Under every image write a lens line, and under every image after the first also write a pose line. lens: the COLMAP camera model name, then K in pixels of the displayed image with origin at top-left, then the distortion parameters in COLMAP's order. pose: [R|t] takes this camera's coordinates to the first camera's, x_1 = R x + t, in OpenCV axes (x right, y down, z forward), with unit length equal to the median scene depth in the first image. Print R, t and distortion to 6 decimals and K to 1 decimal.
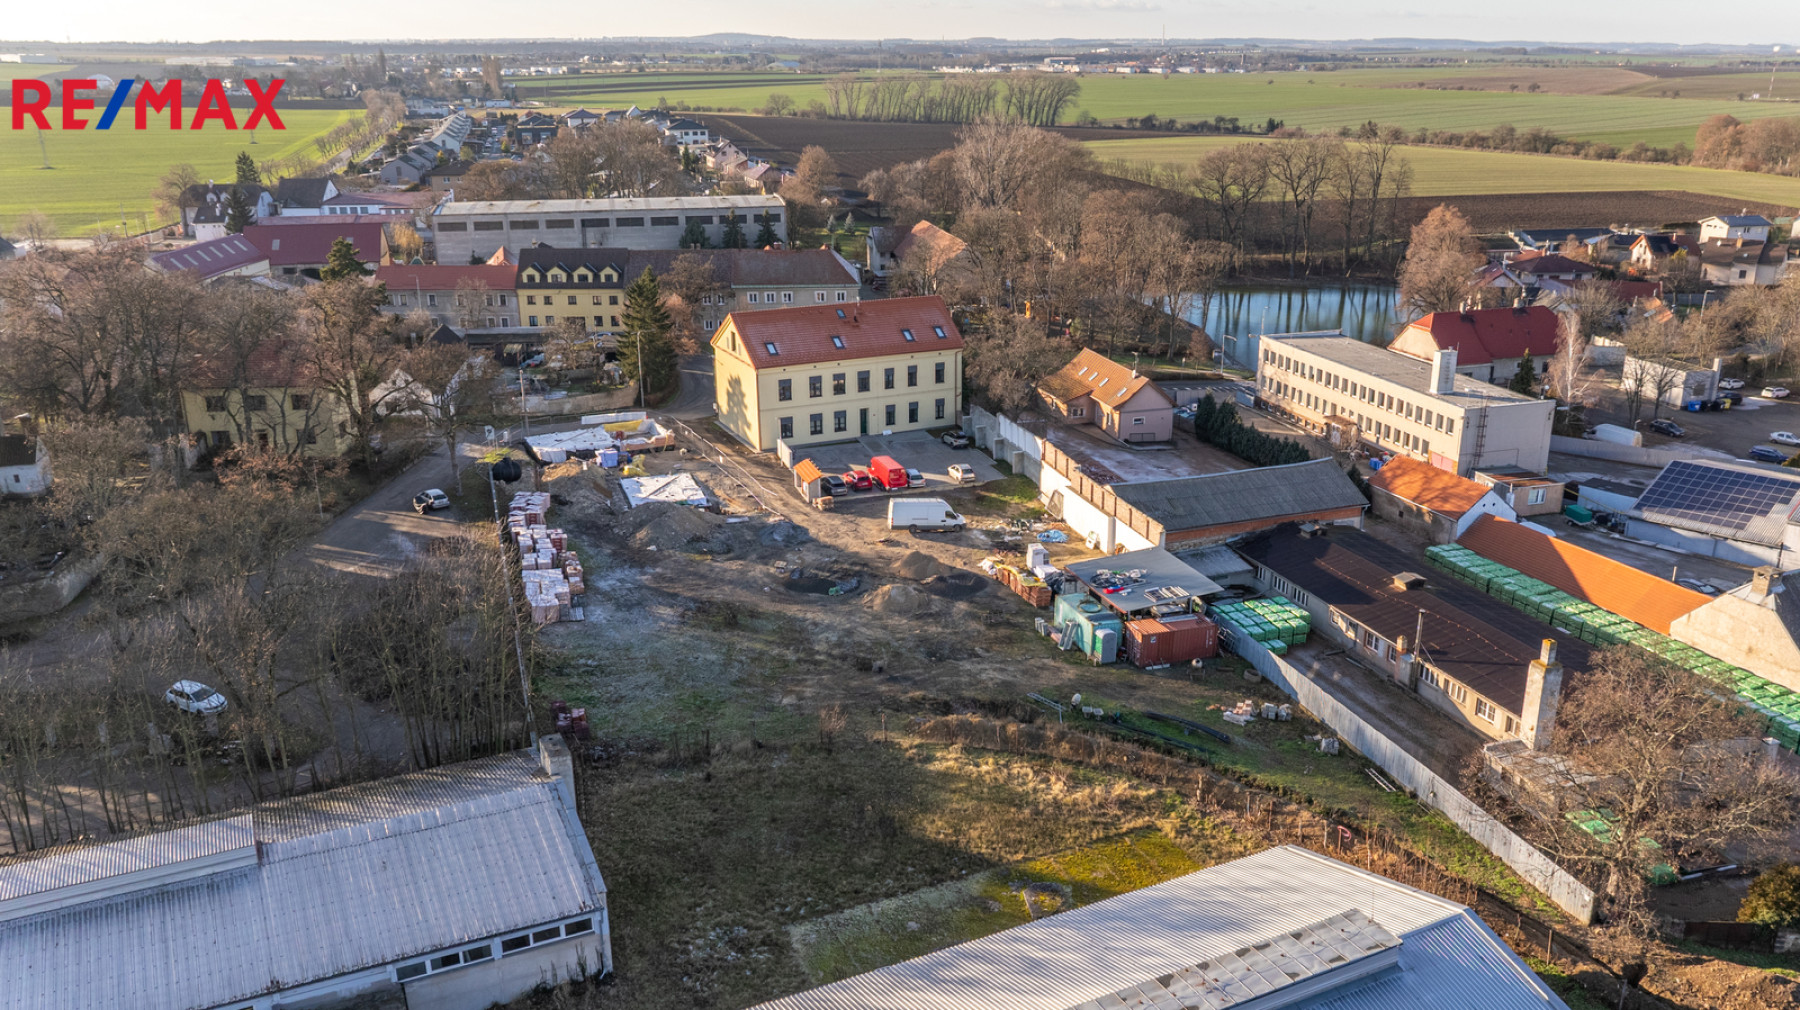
lens RADIAL K [[1450.4, 0, 910.2], [0, 1450.4, 515.2], [0, 0, 1]] dist [-0.002443, -0.043585]
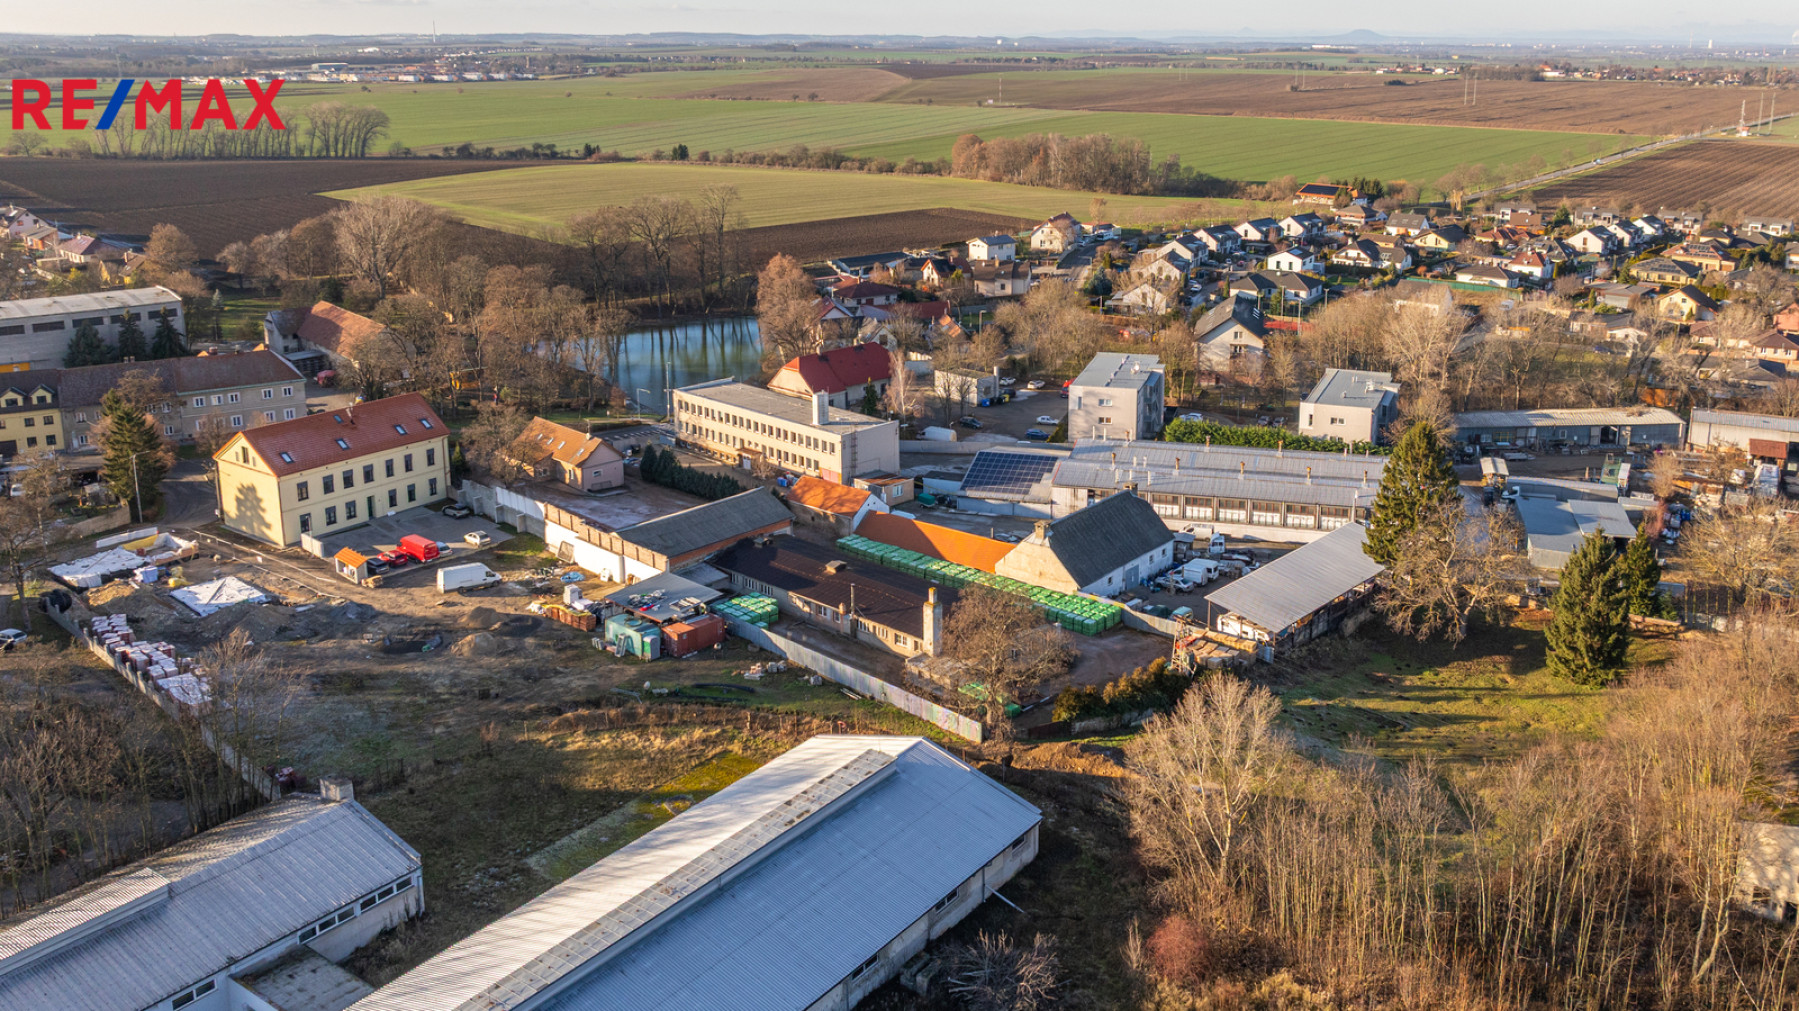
lens RADIAL K [[1533.2, 0, 983.5], [0, 1533.2, 319.8], [0, 0, 1]] dist [-0.009338, -0.010889]
pose [[0.873155, -0.090807, 0.478910, -0.204380], [0.151019, 0.984547, -0.088659, -0.033277], [-0.463458, 0.149738, 0.873376, -0.387870]]
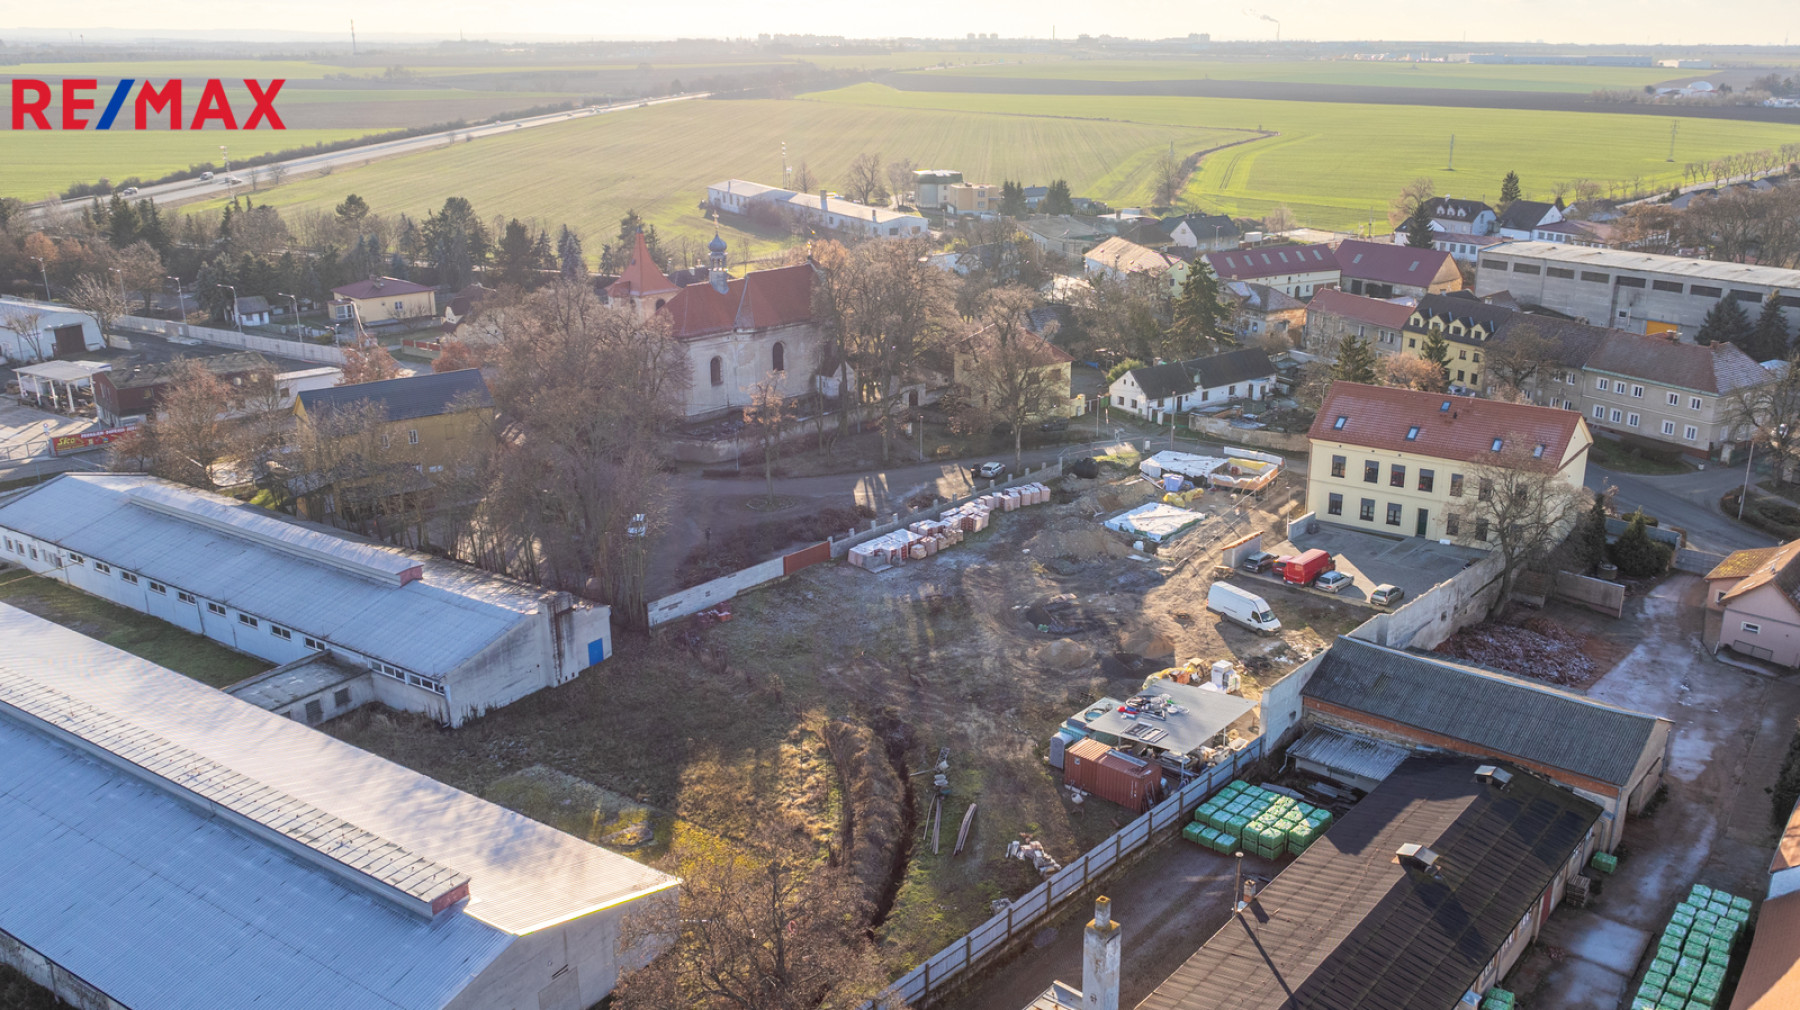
lens RADIAL K [[1430.7, 0, 934.0], [0, 1430.7, 503.4], [0, 0, 1]] dist [-0.007240, -0.036678]
pose [[0.506620, 0.269148, -0.819082, 0.634897], [-0.271076, 0.951571, 0.145017, -0.142068], [0.818446, 0.148565, 0.555045, 0.267789]]
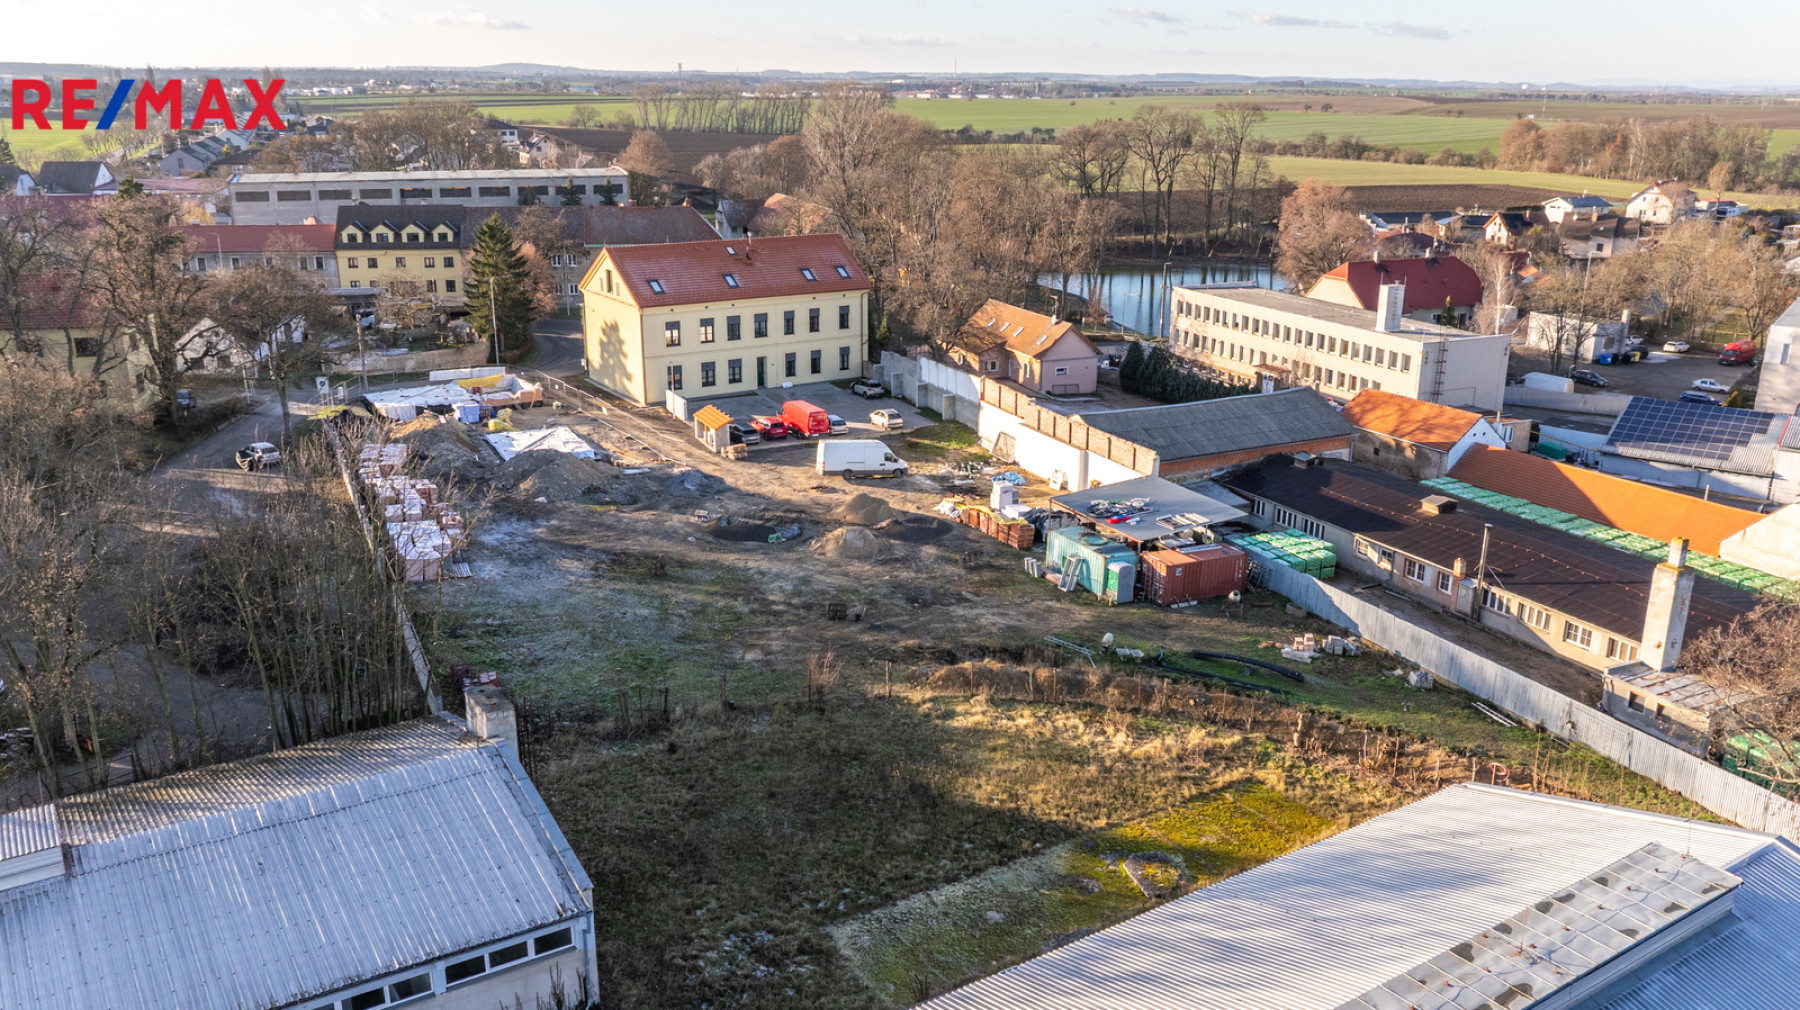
lens RADIAL K [[1449.0, 0, 888.6], [0, 1449.0, 509.9], [0, 0, 1]] dist [-0.002955, -0.044308]
pose [[0.992277, -0.025611, 0.121365, -0.073124], [0.028822, 0.999277, -0.024775, 0.048774], [-0.120643, 0.028081, 0.992299, 0.140044]]
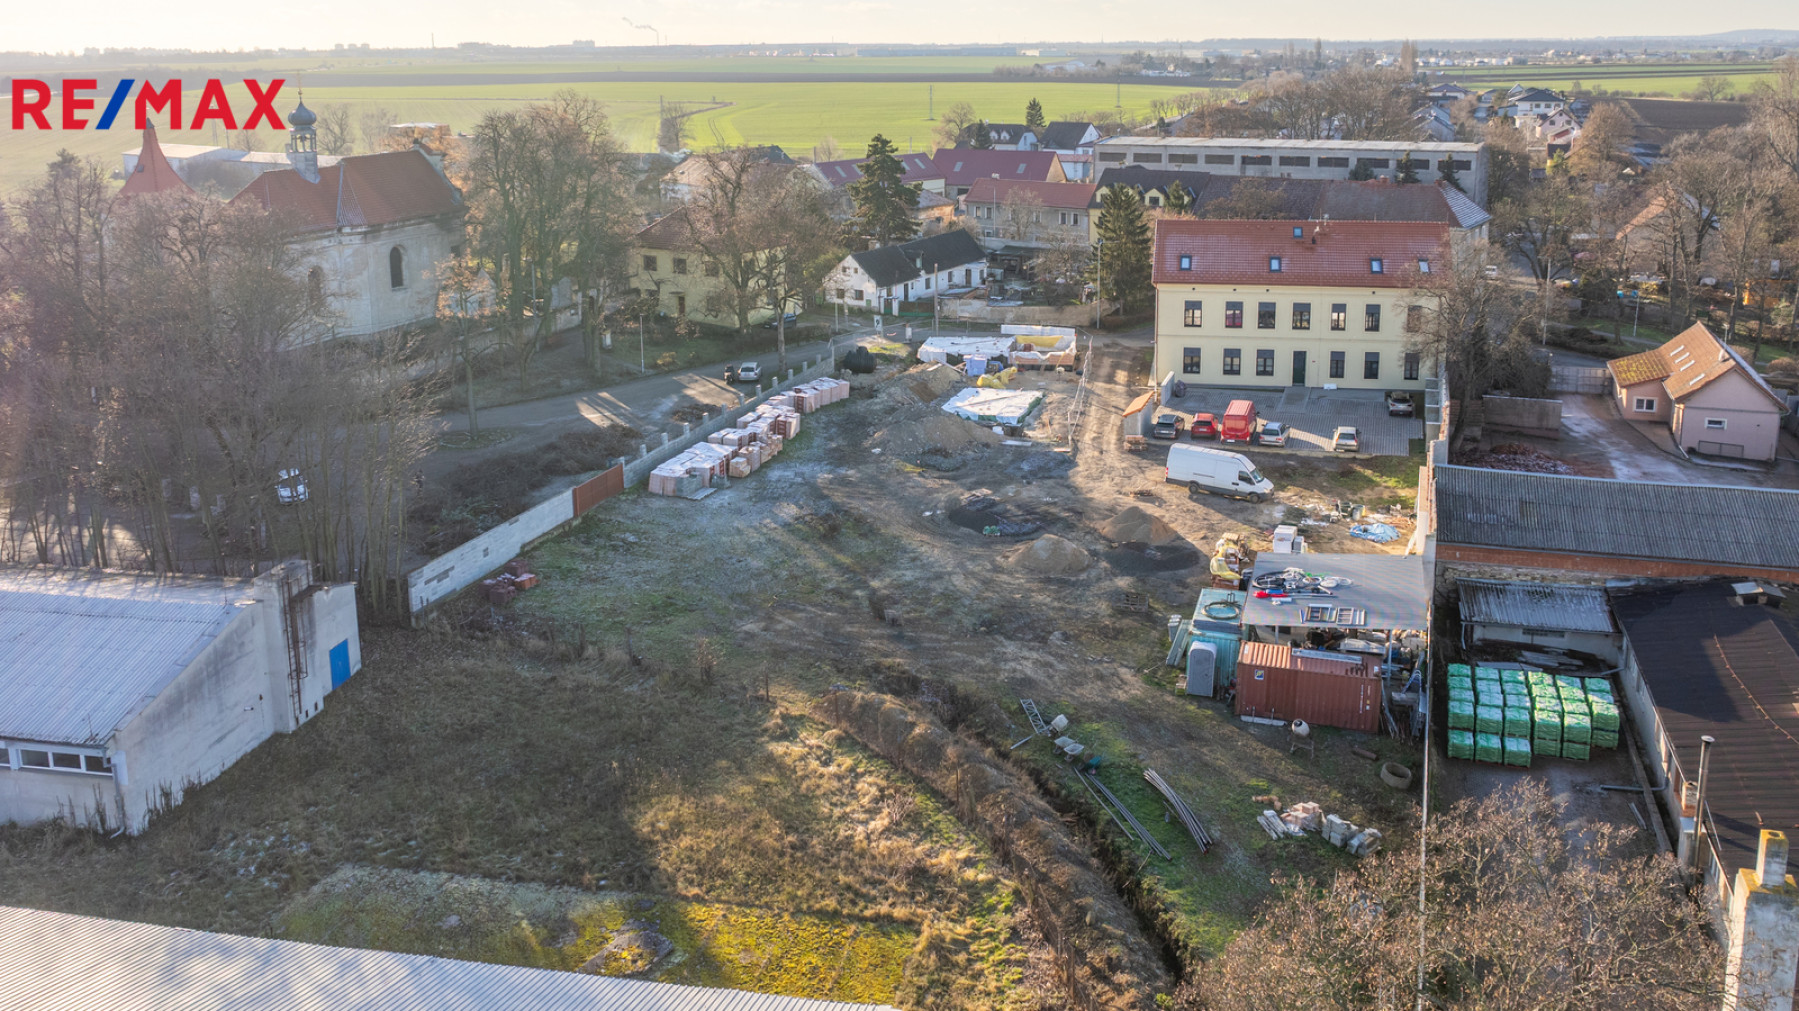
lens RADIAL K [[1459.2, 0, 903.0], [0, 1459.2, 342.5], [0, 0, 1]] dist [-0.009457, -0.012161]
pose [[0.797838, 0.113508, -0.592089, 0.298786], [-0.180855, 0.981945, -0.055455, 0.004699], [0.575105, 0.151326, 0.803962, 0.277200]]
